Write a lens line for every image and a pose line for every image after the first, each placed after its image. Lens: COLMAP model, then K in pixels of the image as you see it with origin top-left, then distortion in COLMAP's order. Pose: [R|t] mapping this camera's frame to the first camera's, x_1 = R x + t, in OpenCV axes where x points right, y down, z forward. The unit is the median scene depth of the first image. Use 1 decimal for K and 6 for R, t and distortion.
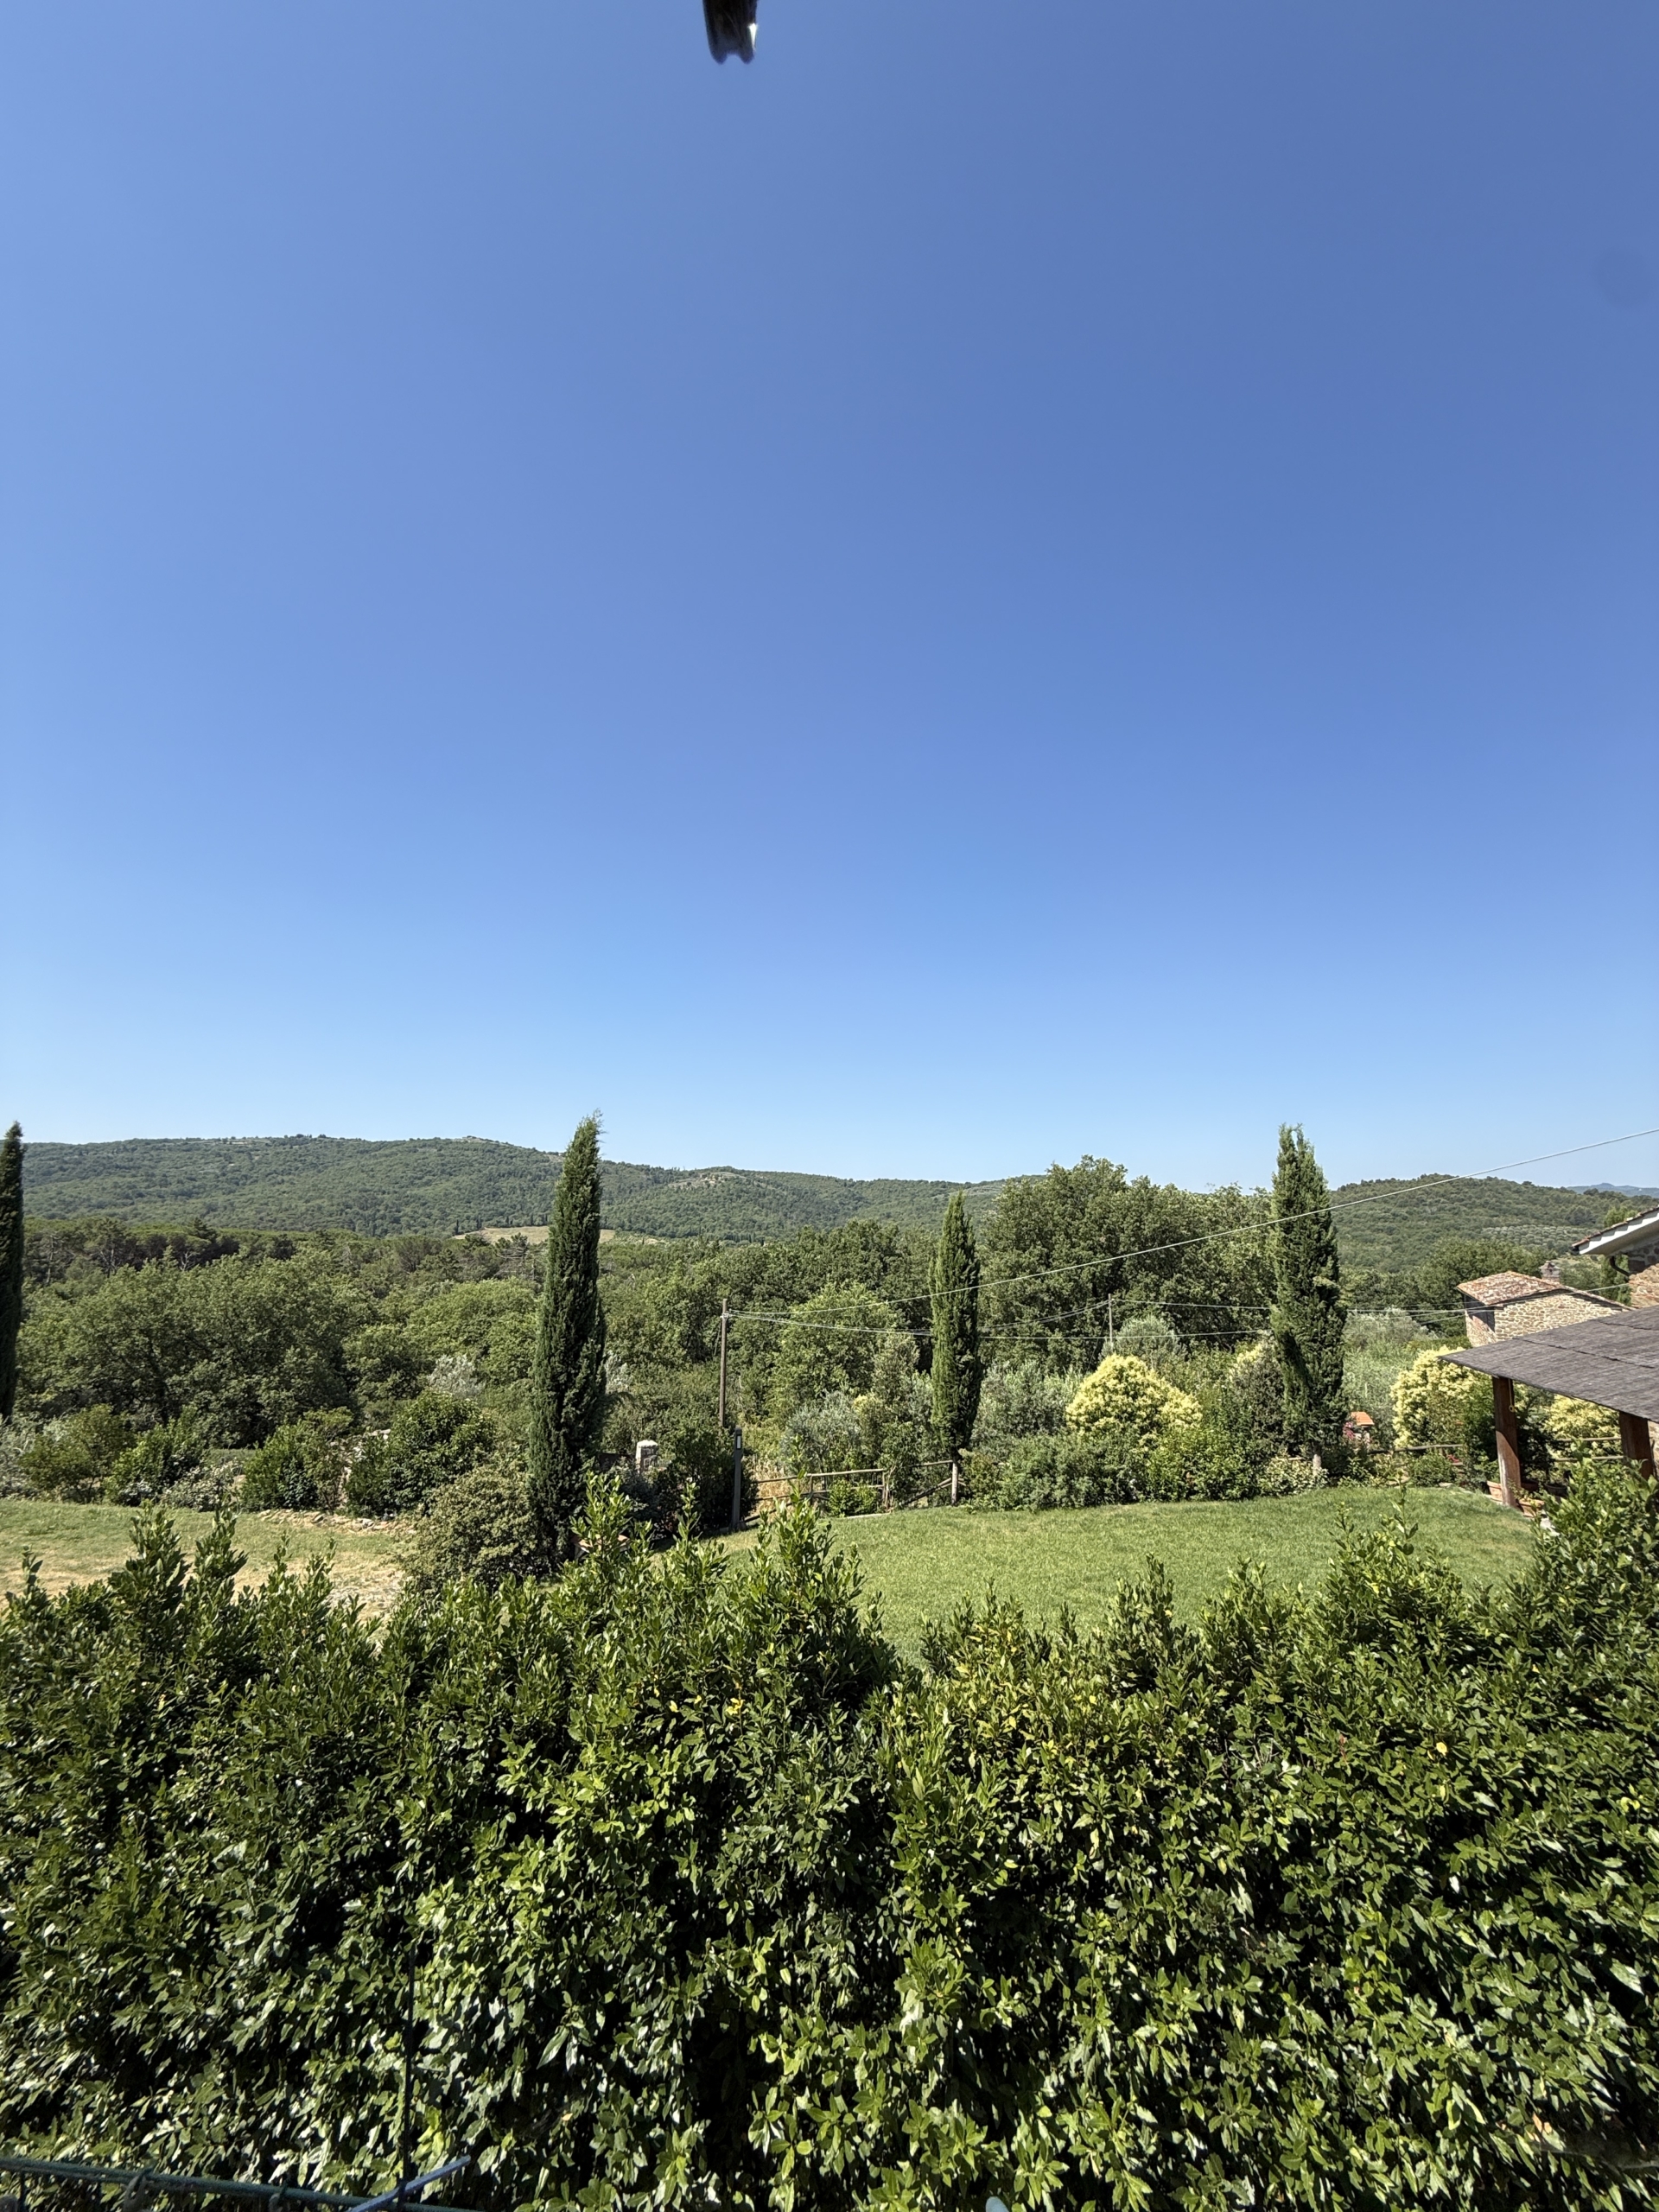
lens RADIAL K [[884.6, 0, 829.5], [0, 884.6, 1106.0], [0, 0, 1]] dist [0.000399, -0.000266]
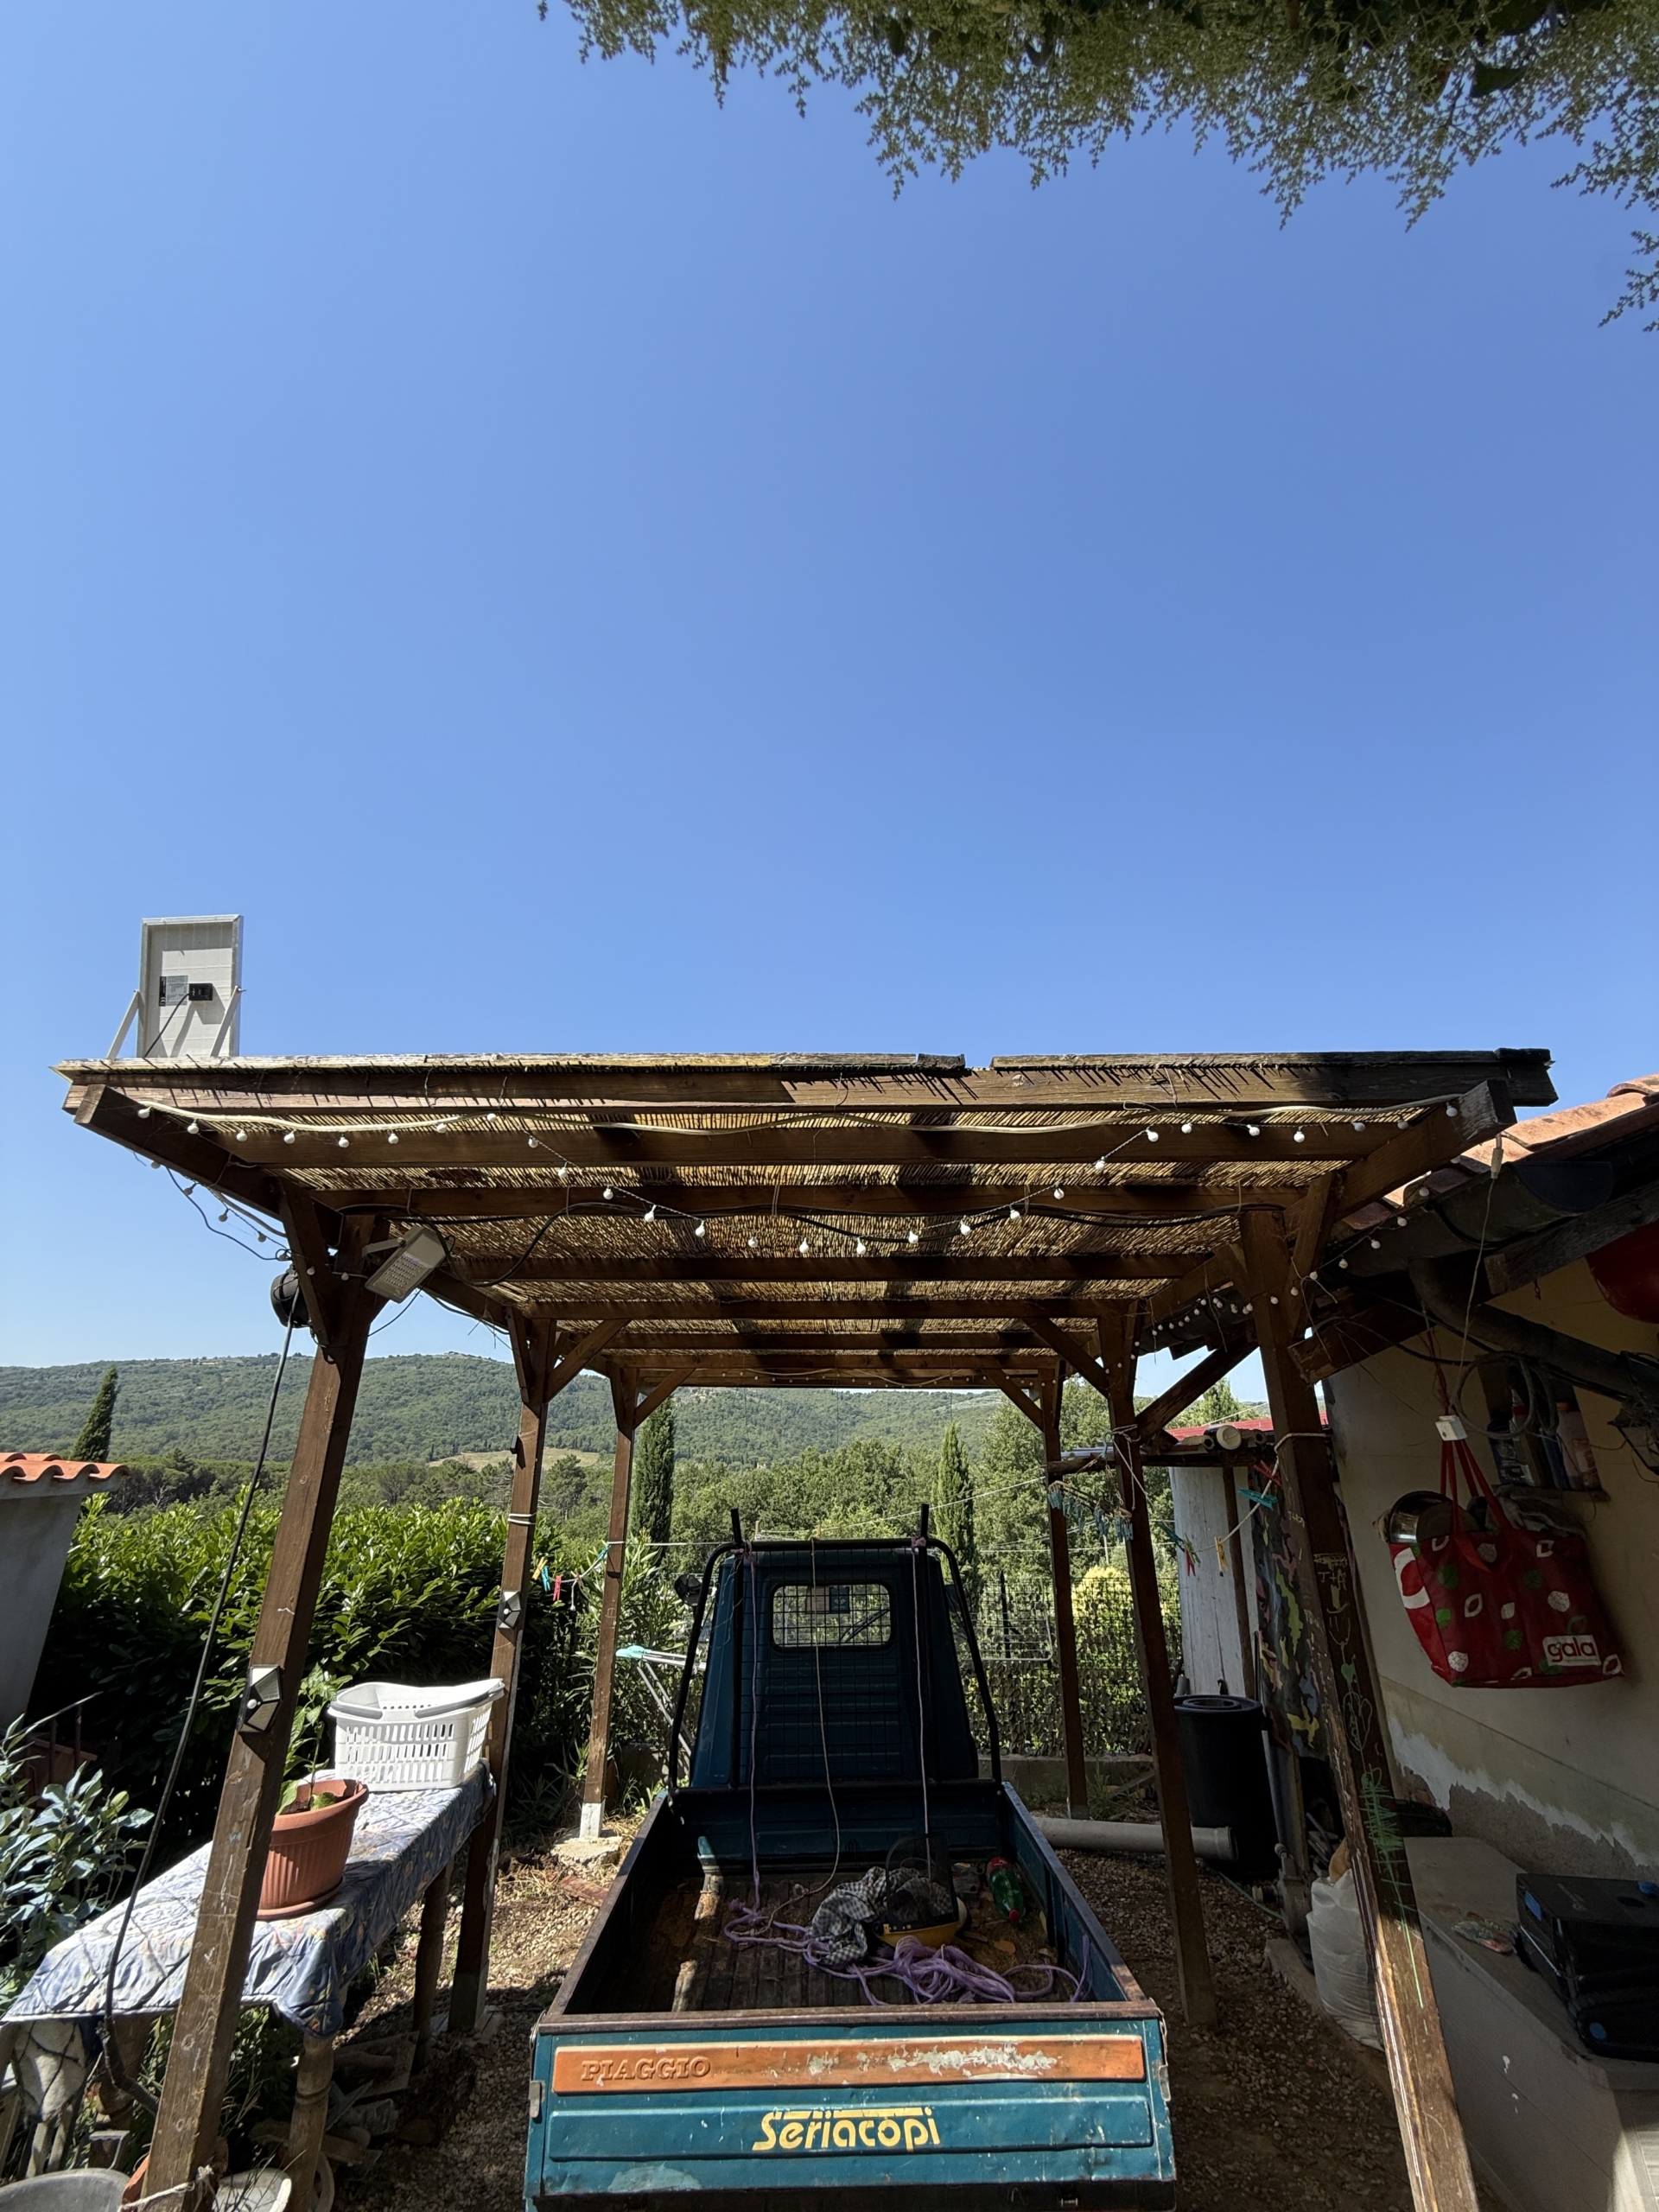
lens RADIAL K [[884.6, 0, 829.5], [0, 884.6, 1106.0], [0, 0, 1]] dist [0.000399, -0.000266]
pose [[0.999856, -0.014276, 0.009163, -0.195762], [0.015990, 0.973510, -0.228085, -0.341771], [-0.005664, 0.228199, 0.973598, -1.901296]]
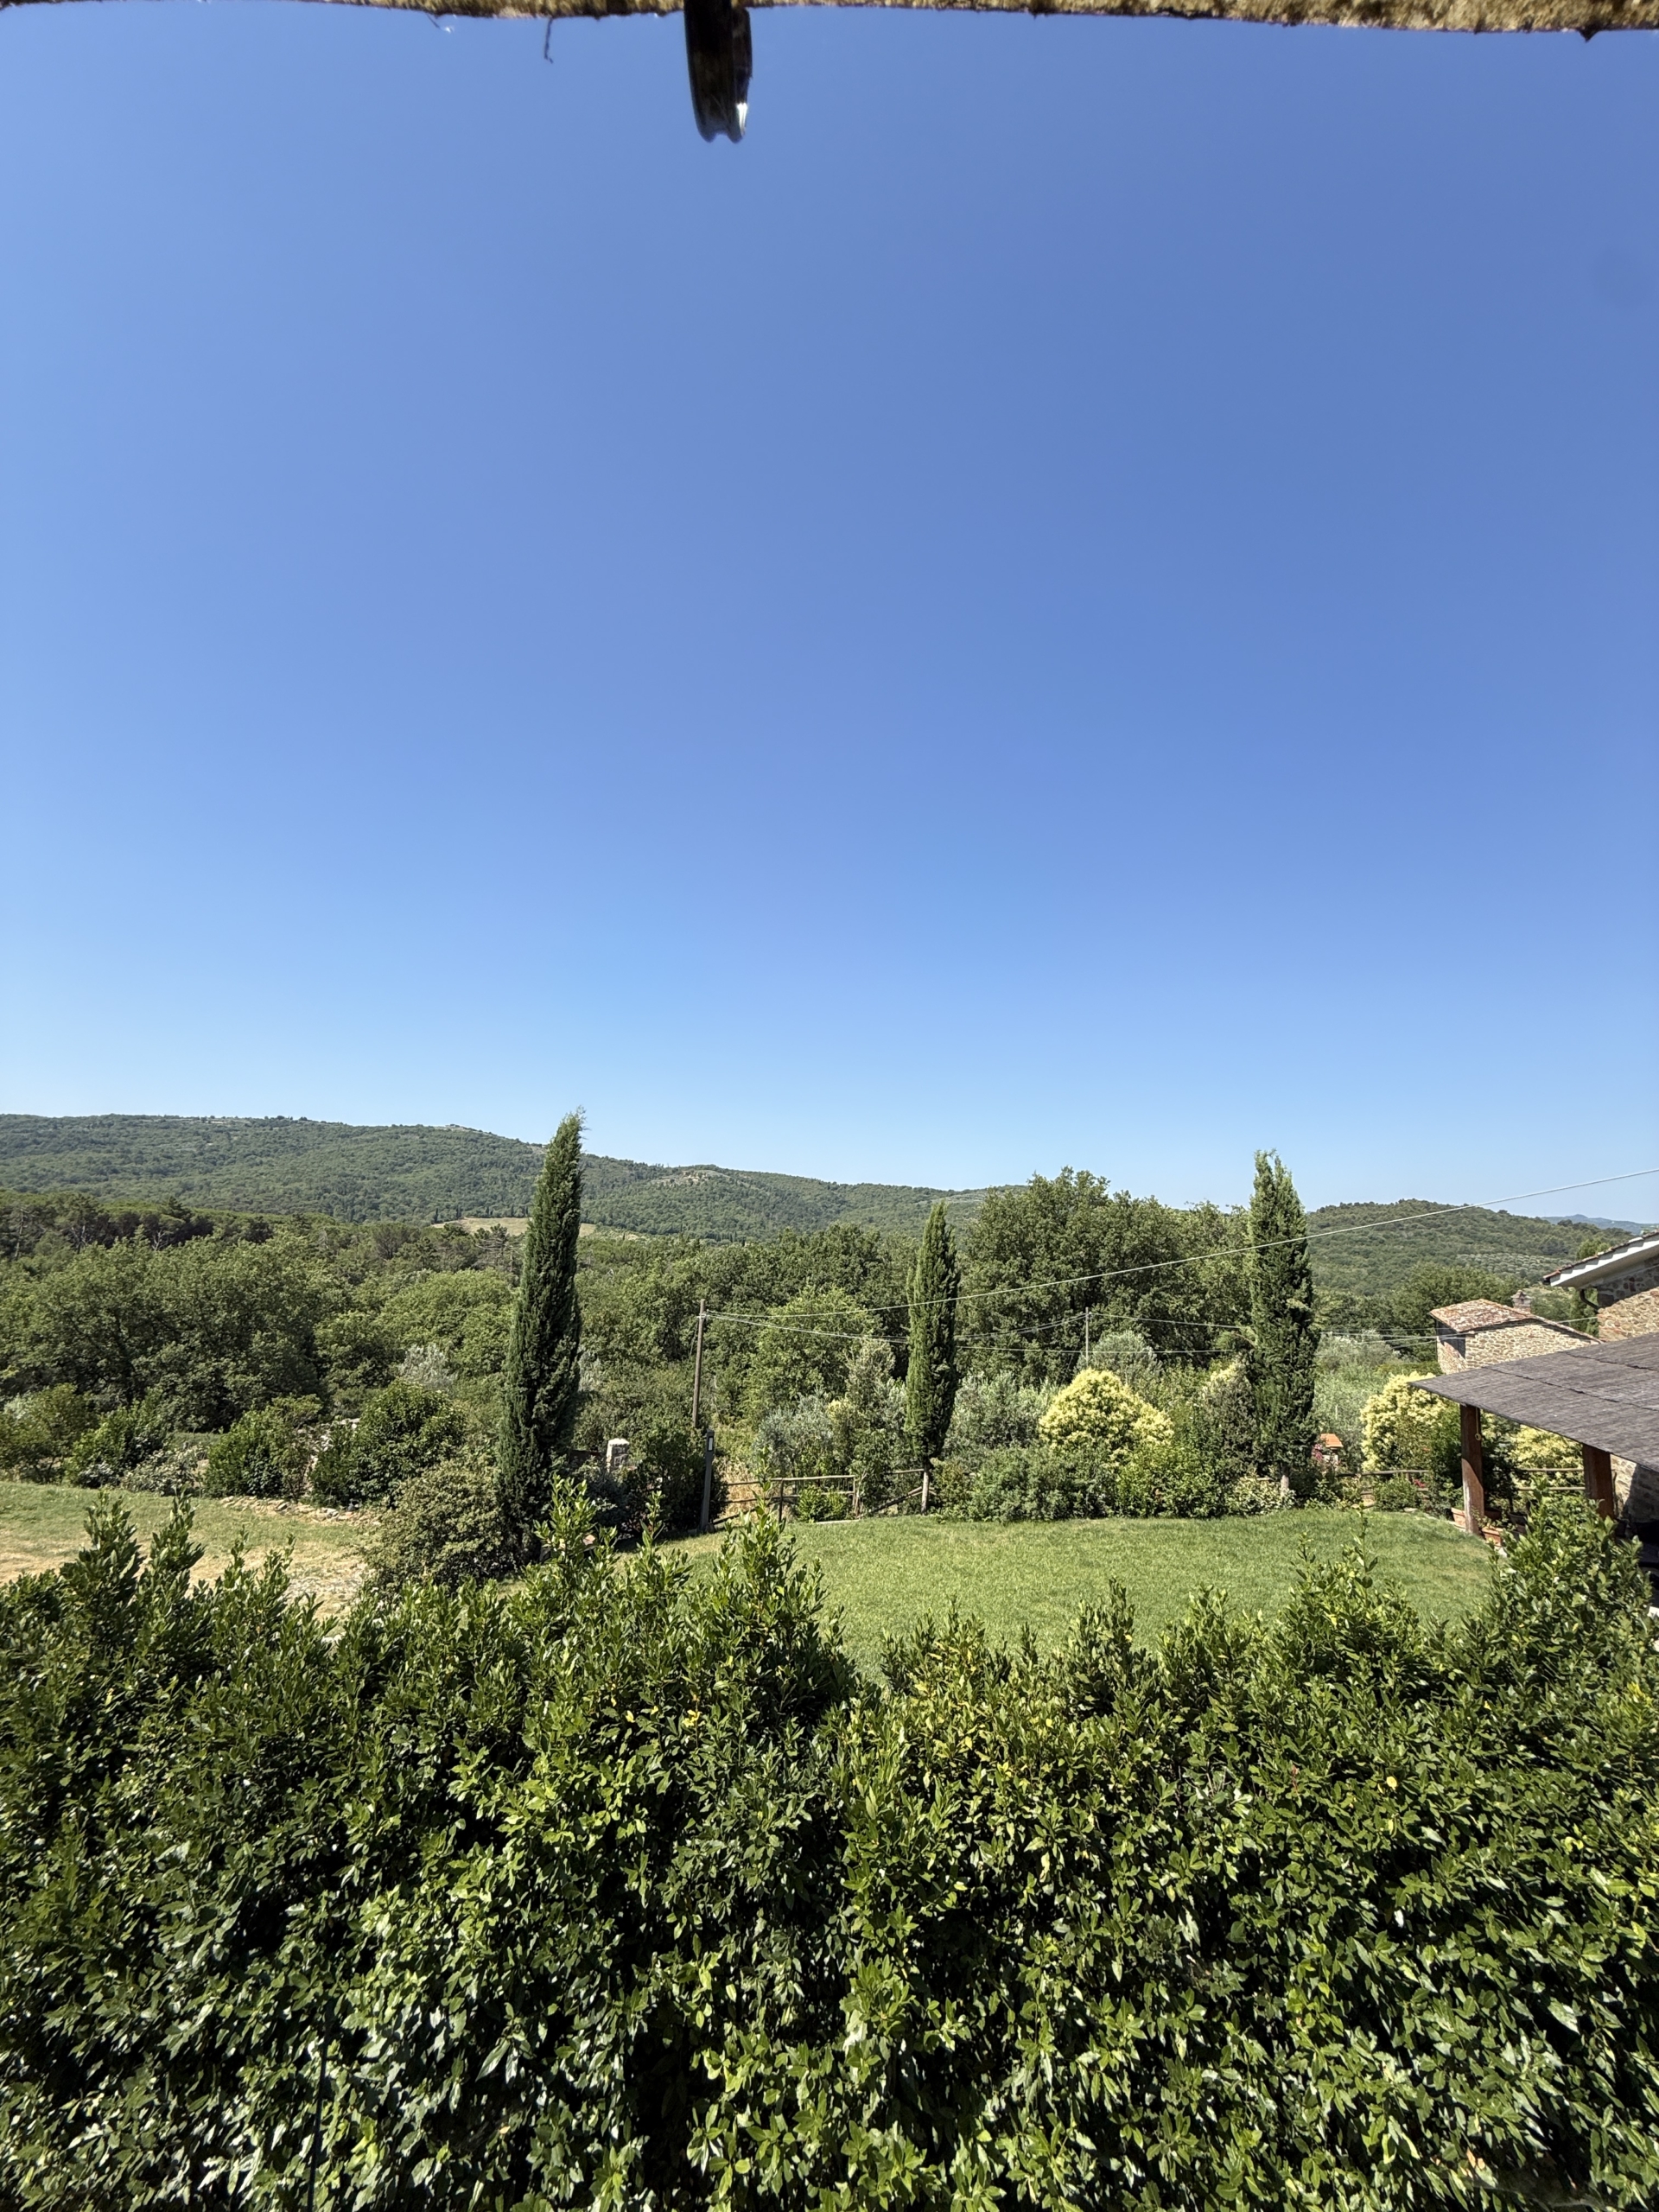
lens RADIAL K [[884.6, 0, 829.5], [0, 884.6, 1106.0], [0, 0, 1]] dist [0.000399, -0.000266]
pose [[0.999088, 0.039978, 0.014992, 0.006187], [-0.039929, 0.999196, -0.003518, -0.013669], [-0.015120, 0.002917, 0.999881, 0.000143]]
